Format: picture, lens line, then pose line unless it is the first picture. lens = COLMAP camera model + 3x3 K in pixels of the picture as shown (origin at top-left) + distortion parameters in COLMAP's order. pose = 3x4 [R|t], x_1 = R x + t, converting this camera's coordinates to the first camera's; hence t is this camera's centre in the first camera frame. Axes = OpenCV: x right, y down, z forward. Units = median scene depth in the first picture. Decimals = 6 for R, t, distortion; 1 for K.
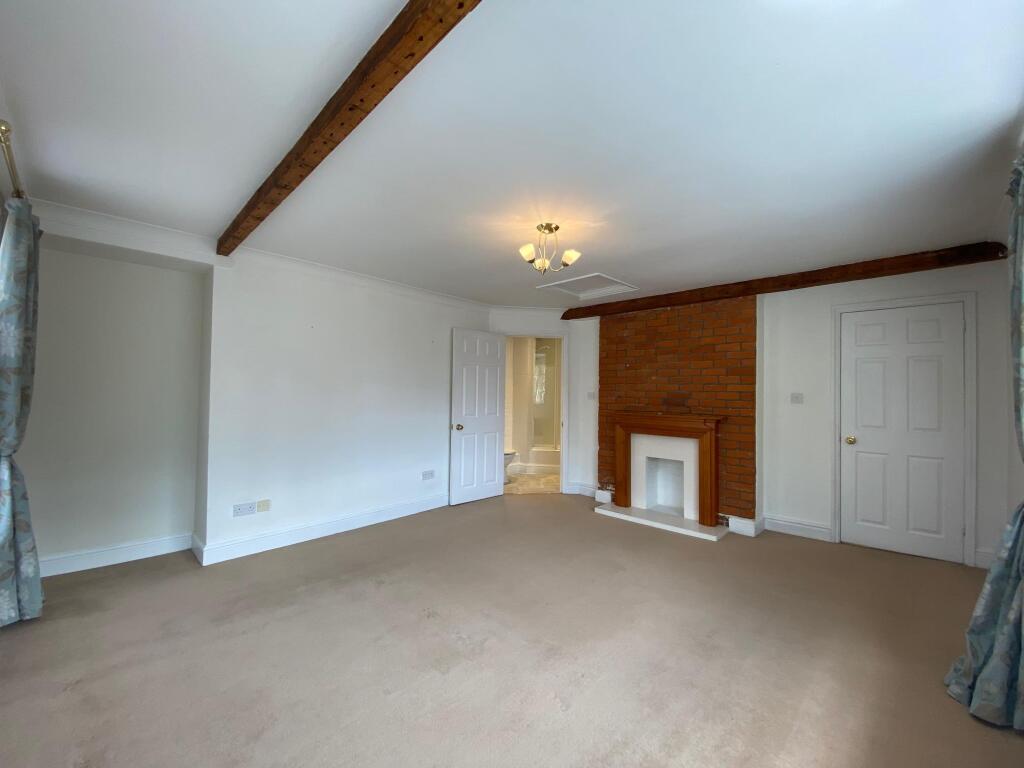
lens RADIAL K [[415.0, 0, 512.0], [0, 415.0, 384.0], [0, 0, 1]] dist [0.023044, -0.020444]
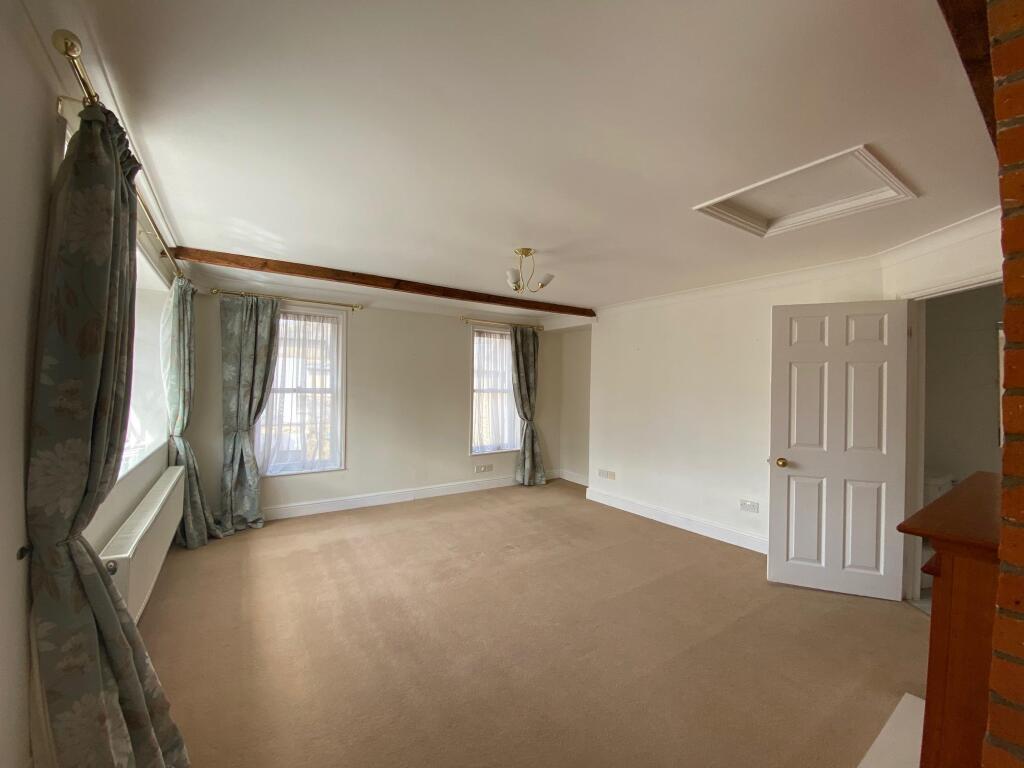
lens RADIAL K [[415.0, 0, 512.0], [0, 415.0, 384.0], [0, 0, 1]] dist [0.023044, -0.020444]
pose [[-0.204133, -0.020488, -0.978729, 0.985444], [0.003091, 0.999762, -0.021573, -0.003402], [0.978938, -0.007429, -0.204022, 1.006487]]
